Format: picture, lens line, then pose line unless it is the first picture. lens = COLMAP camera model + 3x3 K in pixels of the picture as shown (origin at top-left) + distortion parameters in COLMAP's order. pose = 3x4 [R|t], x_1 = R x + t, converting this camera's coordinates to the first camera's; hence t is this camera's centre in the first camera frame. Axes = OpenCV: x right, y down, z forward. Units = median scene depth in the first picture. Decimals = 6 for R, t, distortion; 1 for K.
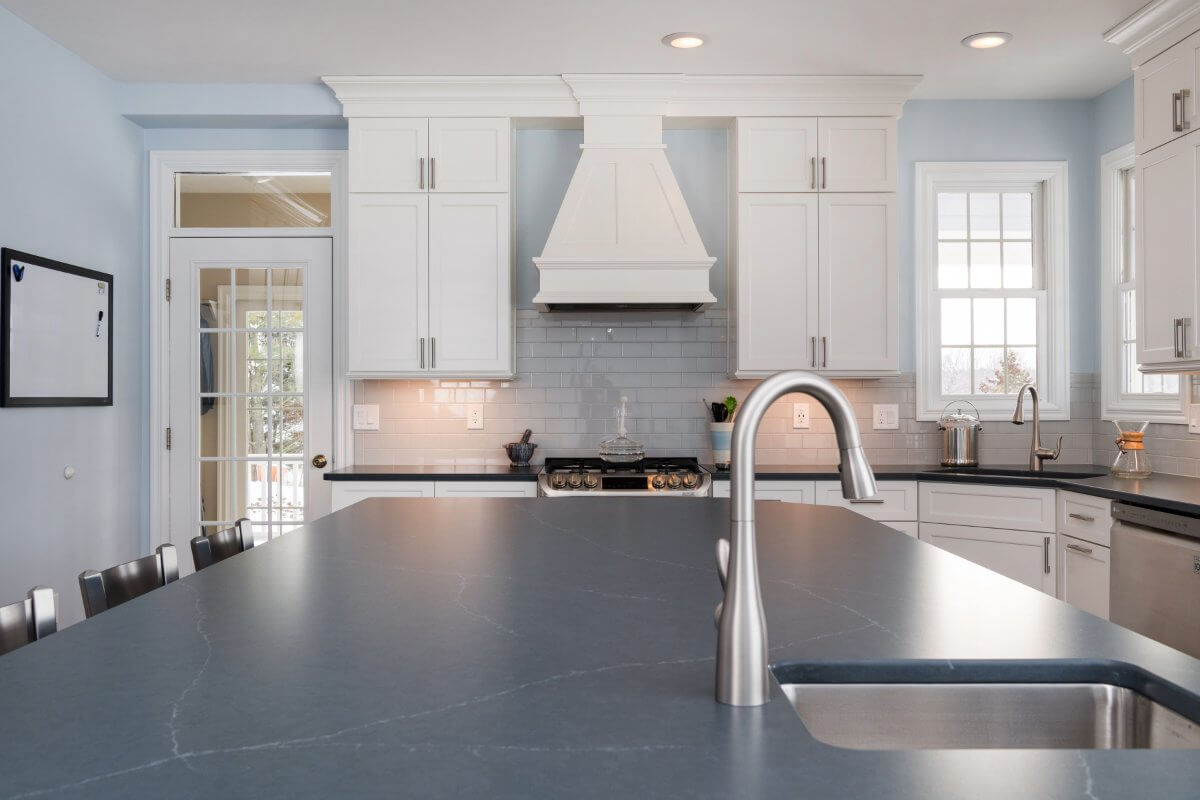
lens RADIAL K [[1079.4, 0, 600.0], [0, 1079.4, 400.0], [0, 0, 1]] dist [-0.003094, 0.001520]
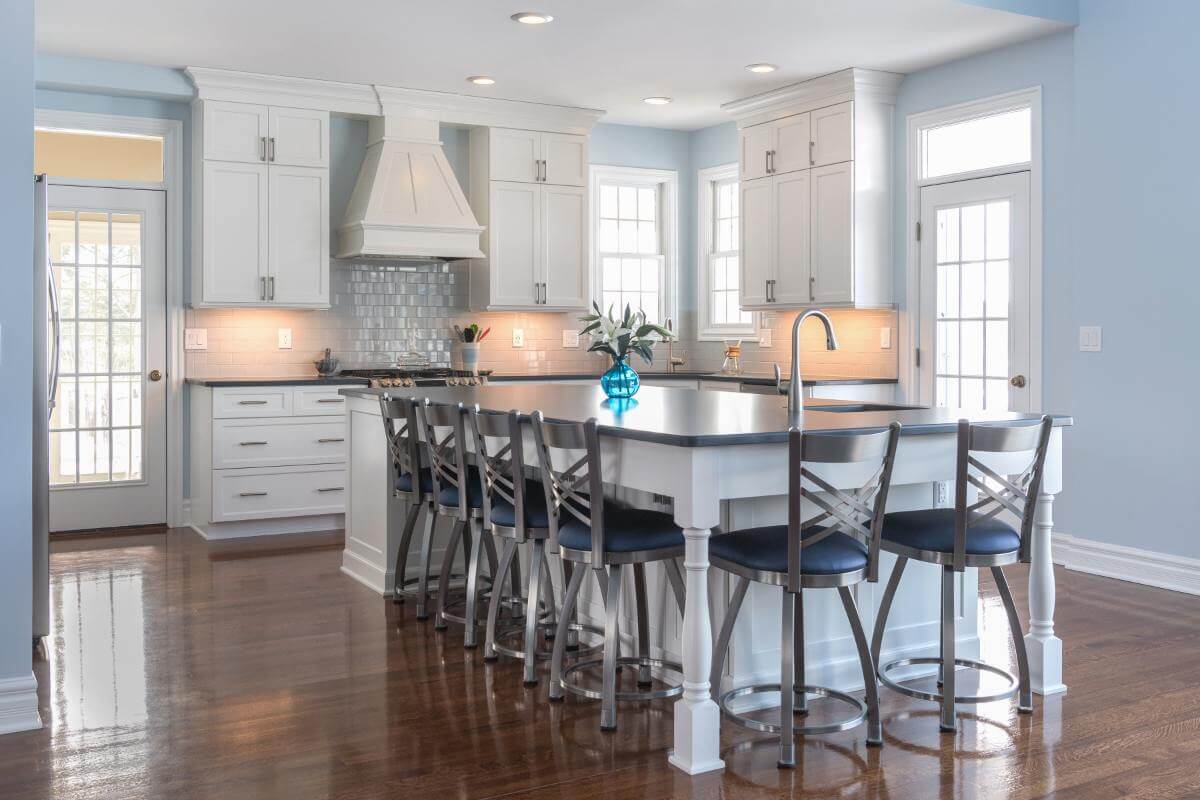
lens RADIAL K [[1110.6, 0, 603.2], [0, 1110.6, 329.2], [0, 0, 1]] dist [-0.003849, -0.001222]
pose [[0.877145, 0.004015, 0.480209, -0.441035], [-0.001755, 0.999985, -0.005154, 0.011073], [-0.480222, 0.003678, 0.877139, -0.351983]]
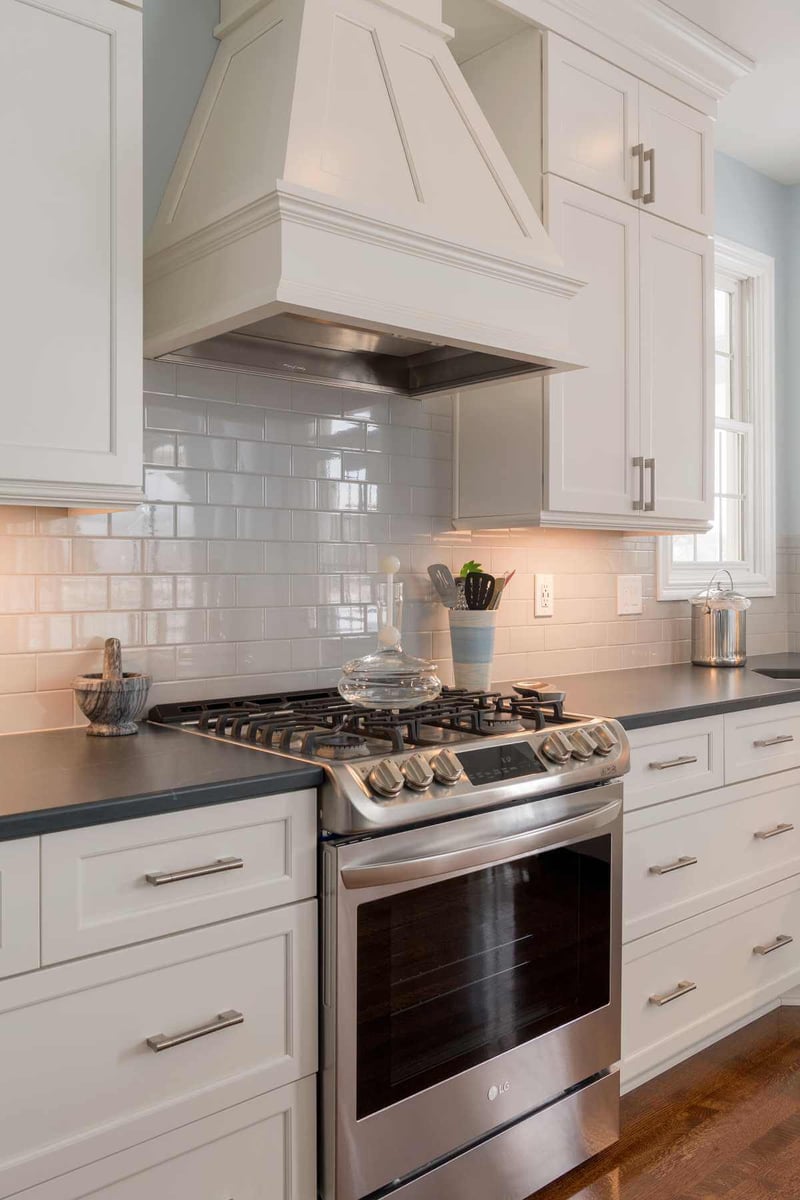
lens RADIAL K [[994.8, 0, 400.0], [0, 994.8, 600.0], [0, 0, 1]] dist [-0.041582, 0.000366]
pose [[0.758262, -0.017423, 0.651717, -0.241312], [-0.000800, 0.999617, 0.027655, 0.002381], [-0.651949, -0.021491, 0.757958, 0.680233]]
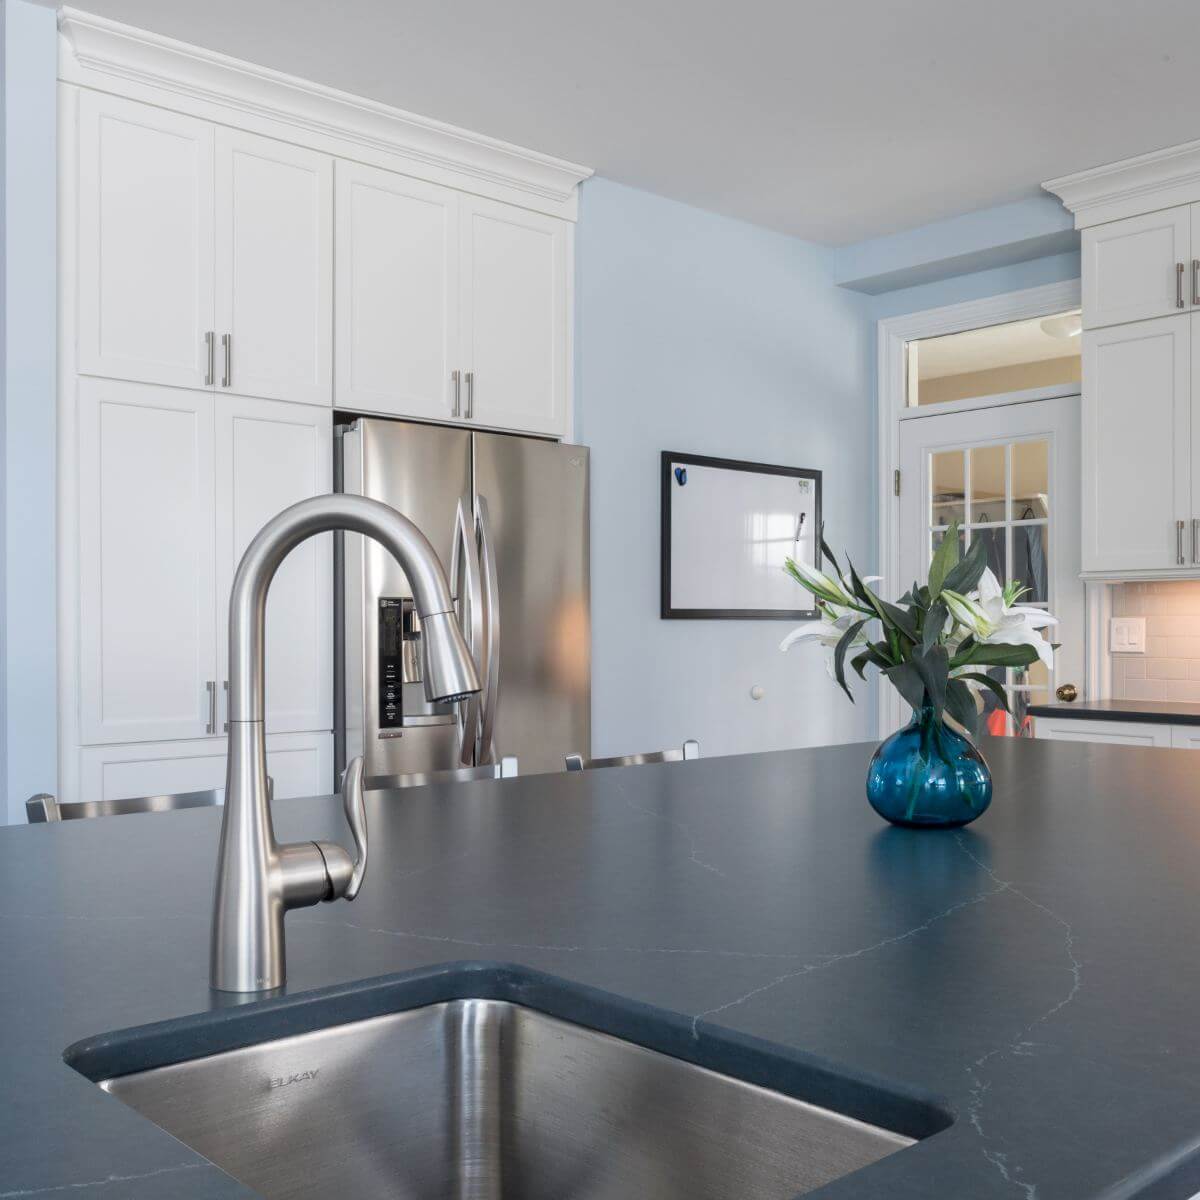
lens RADIAL K [[1298.7, 0, 599.5], [0, 1298.7, 637.2], [0, 0, 1]] dist [0.005136, 0.003397]
pose [[0.671159, 0.005462, -0.741293, 0.207633], [-0.000552, 0.999976, 0.006867, 0.012375], [0.741313, -0.004200, 0.671146, 0.153016]]
